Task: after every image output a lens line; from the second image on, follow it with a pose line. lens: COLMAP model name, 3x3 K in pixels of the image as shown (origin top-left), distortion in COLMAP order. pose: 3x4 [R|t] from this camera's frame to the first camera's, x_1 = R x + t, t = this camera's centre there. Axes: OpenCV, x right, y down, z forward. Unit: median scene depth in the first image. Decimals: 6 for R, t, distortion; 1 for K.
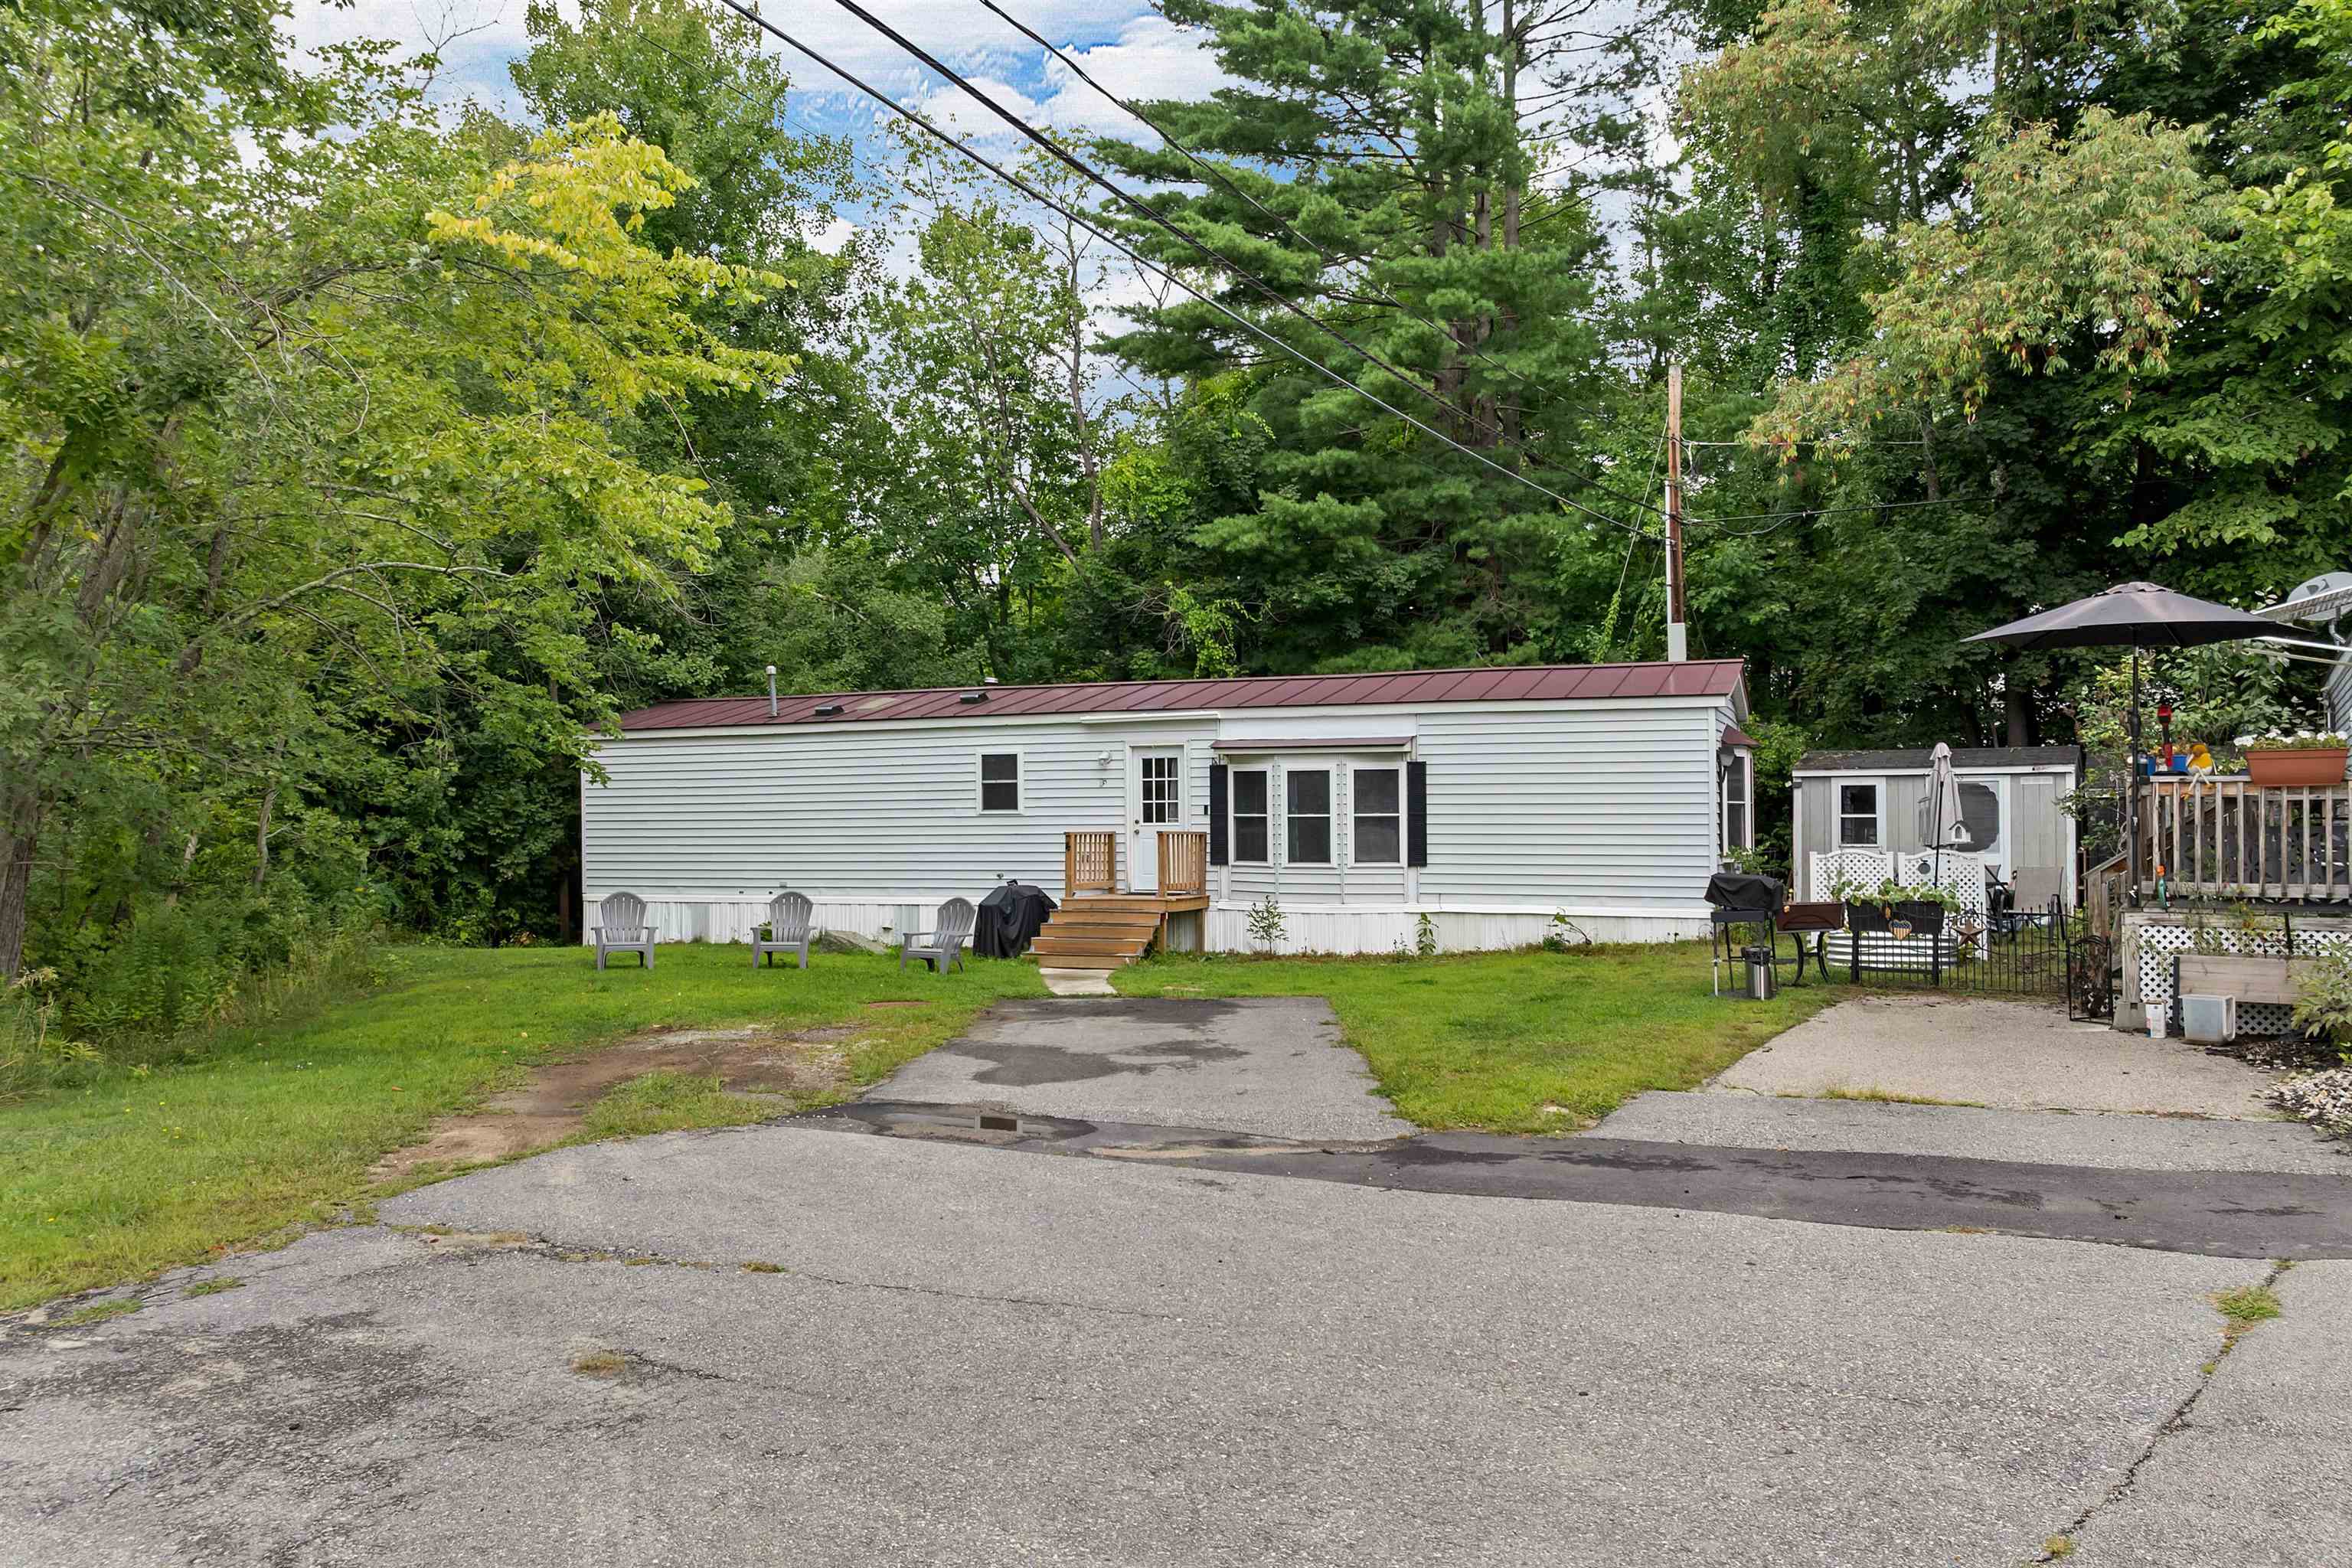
lens RADIAL K [[1678.8, 0, 1174.1], [0, 1678.8, 718.6], [0, 0, 1]] dist [-0.043204, 0.001460]
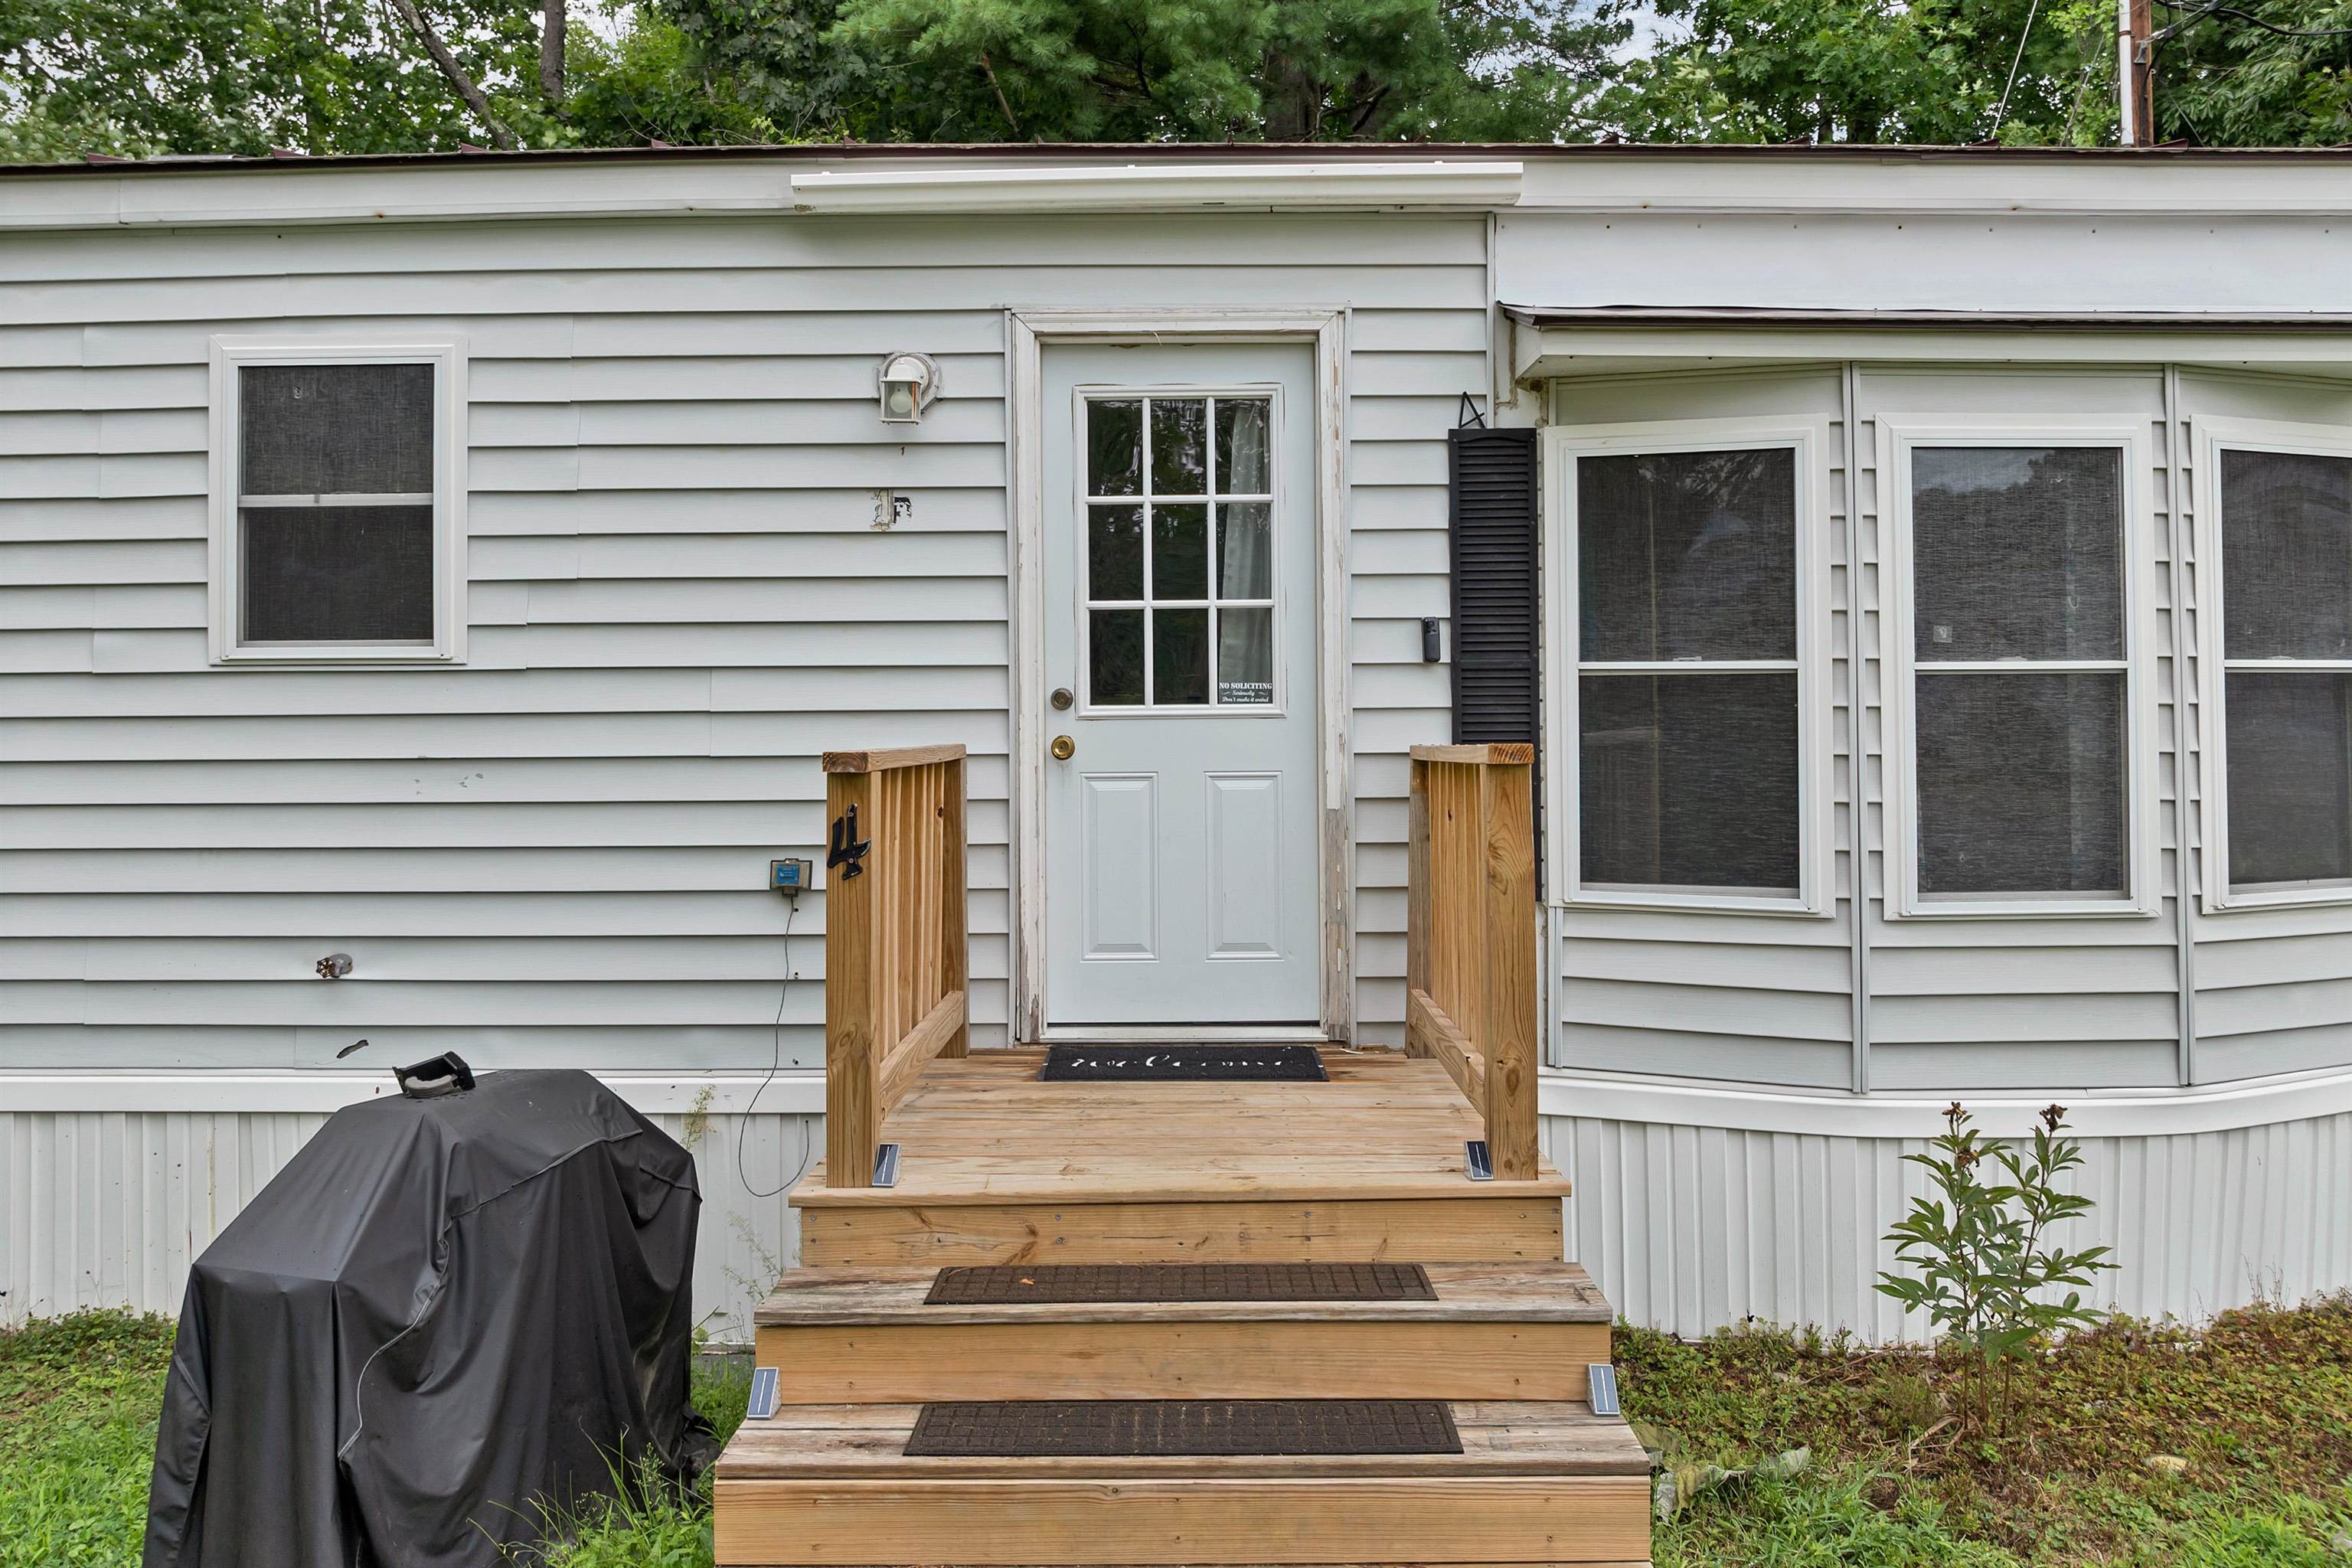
lens RADIAL K [[1678.8, 0, 1174.1], [0, 1678.8, 718.6], [0, 0, 1]] dist [-0.043204, 0.001460]
pose [[0.930004, 0.009343, 0.367431, -0.086307], [-0.022967, 0.999201, 0.032722, 0.056915], [-0.366832, -0.038870, 0.929475, 0.803465]]
